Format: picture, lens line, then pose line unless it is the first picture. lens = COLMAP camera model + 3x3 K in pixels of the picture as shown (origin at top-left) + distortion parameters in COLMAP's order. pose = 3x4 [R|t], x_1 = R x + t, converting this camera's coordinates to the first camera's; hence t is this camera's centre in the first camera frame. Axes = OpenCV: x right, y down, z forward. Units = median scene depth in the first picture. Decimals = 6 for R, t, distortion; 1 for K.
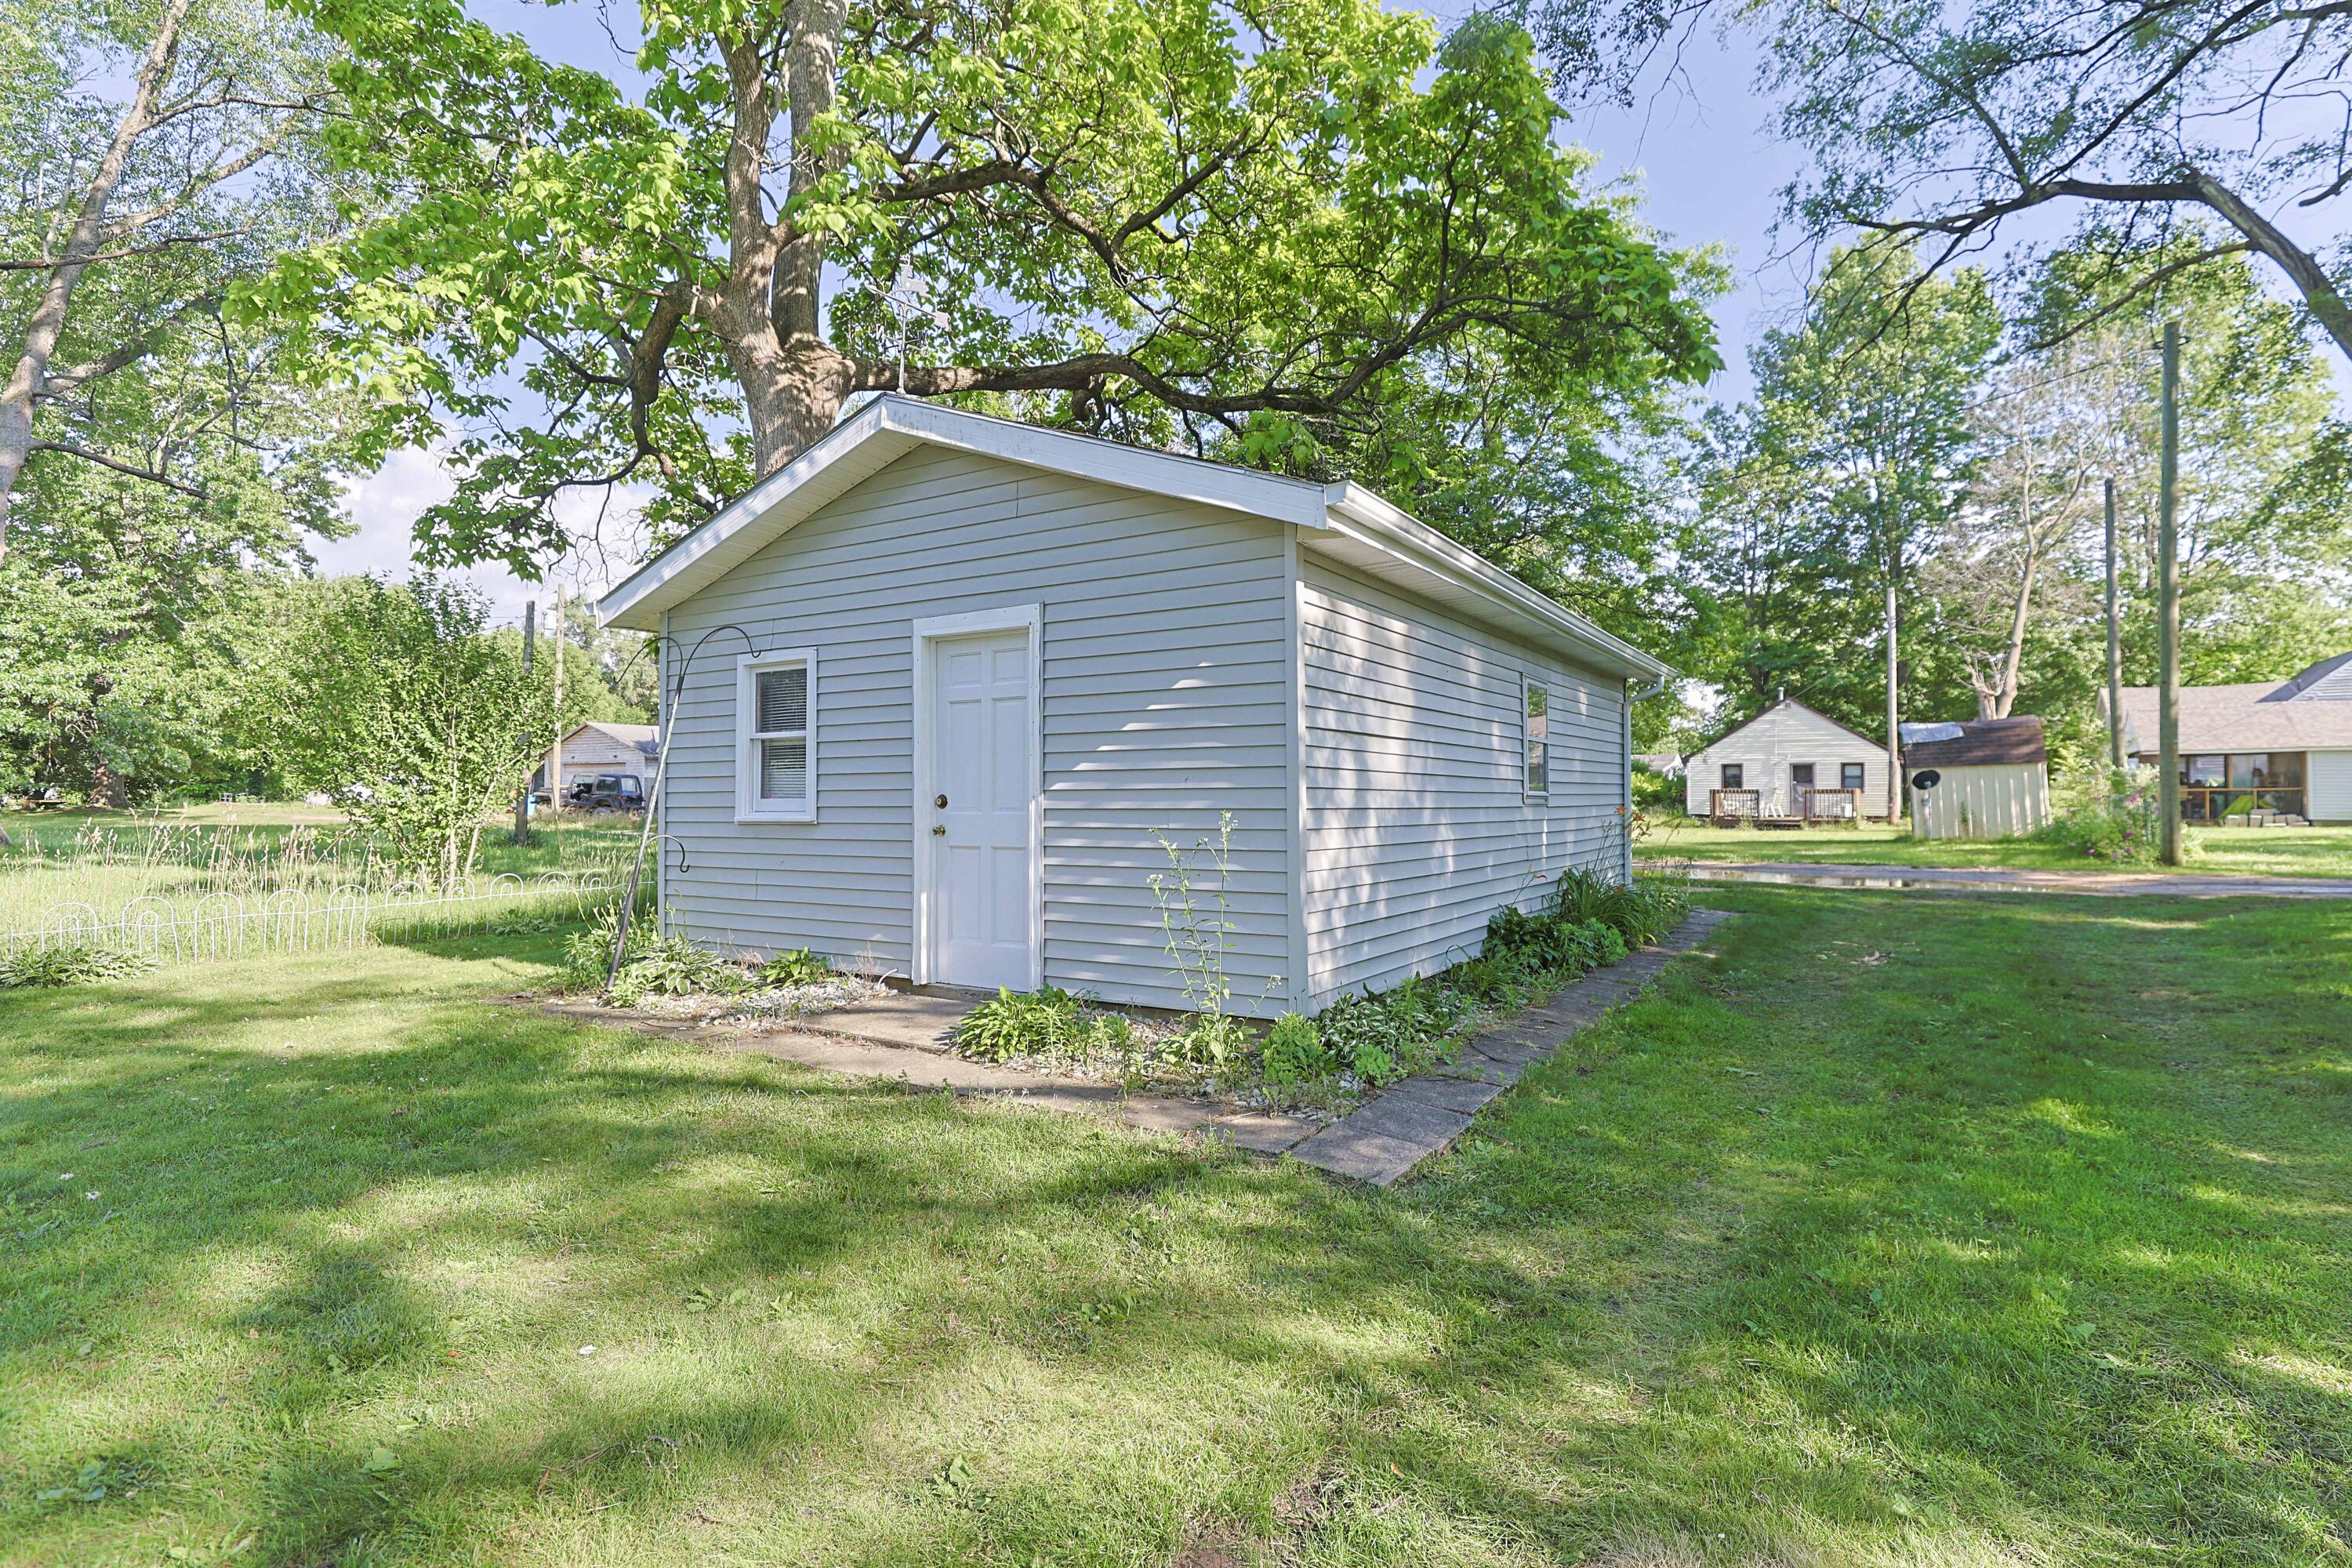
lens RADIAL K [[1136.2, 0, 1173.3], [0, 1136.2, 795.4], [0, 0, 1]] dist [-0.004743, 0.000560]
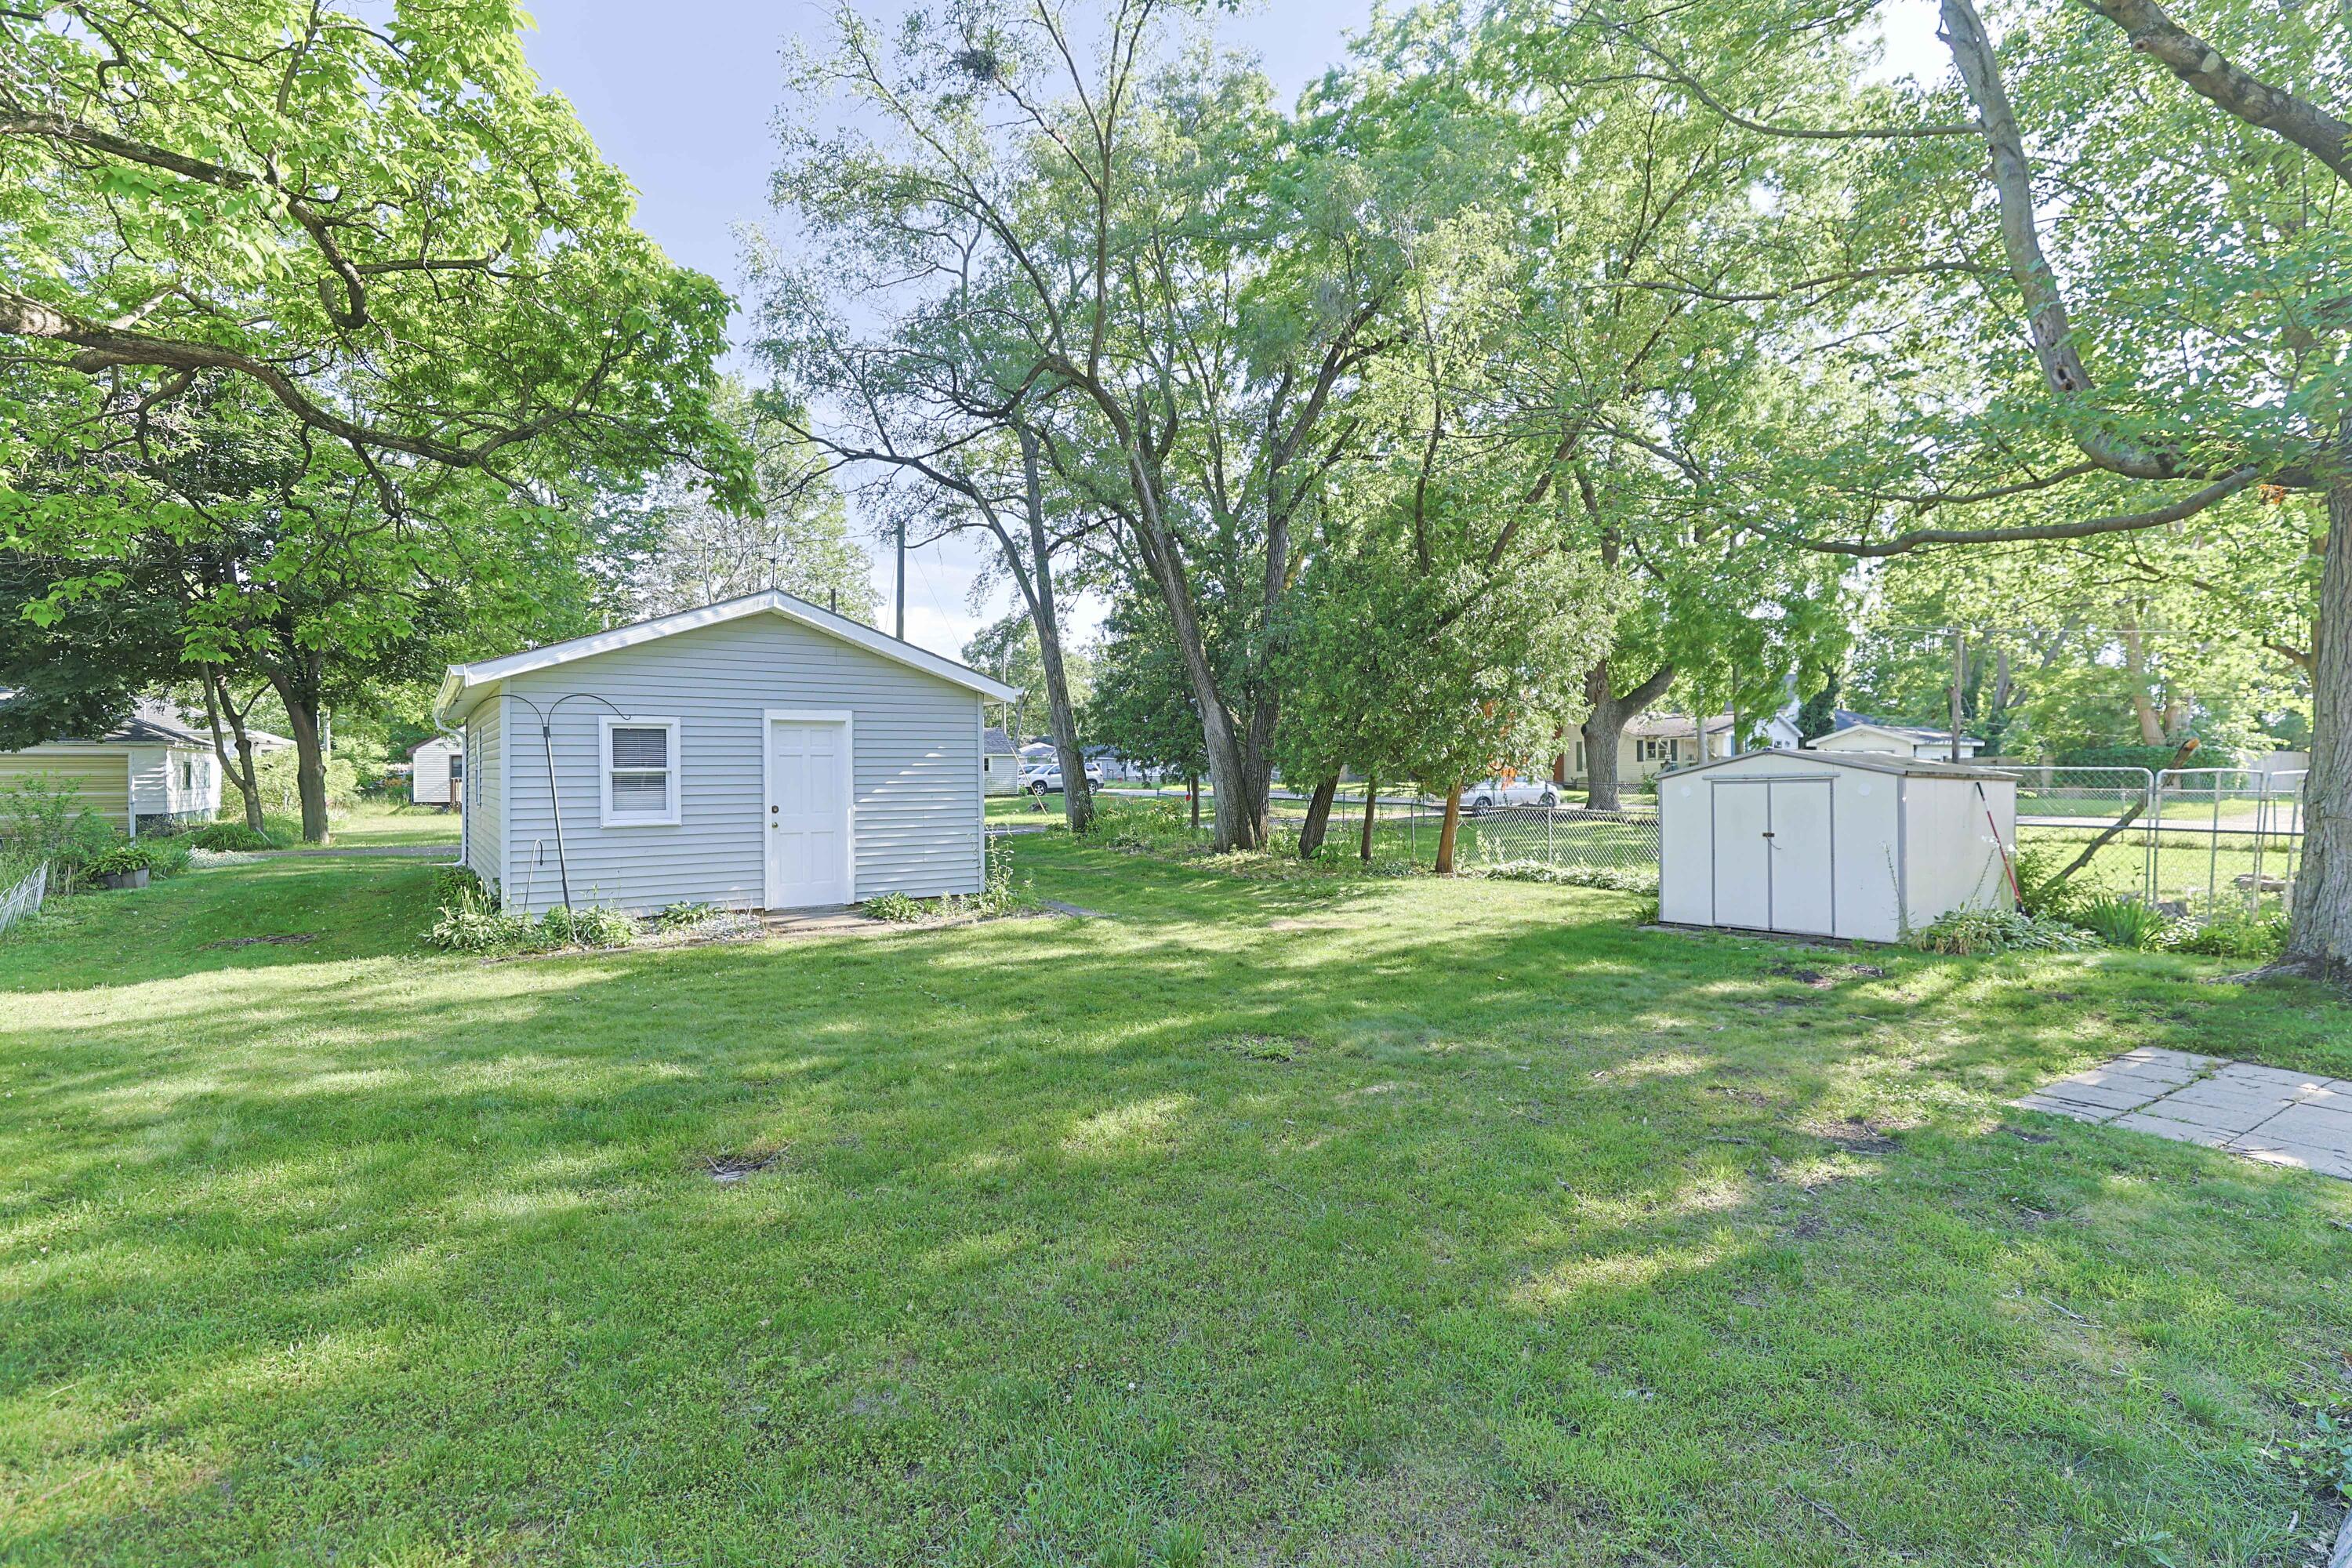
lens RADIAL K [[1136.2, 0, 1165.9], [0, 1136.2, 771.1], [0, 0, 1]] dist [-0.004743, 0.000560]
pose [[0.419836, 0.005674, 0.907582, -1.598034], [0.002646, 0.999969, -0.007475, -0.040556], [-0.907596, 0.005540, 0.419808, -0.333976]]
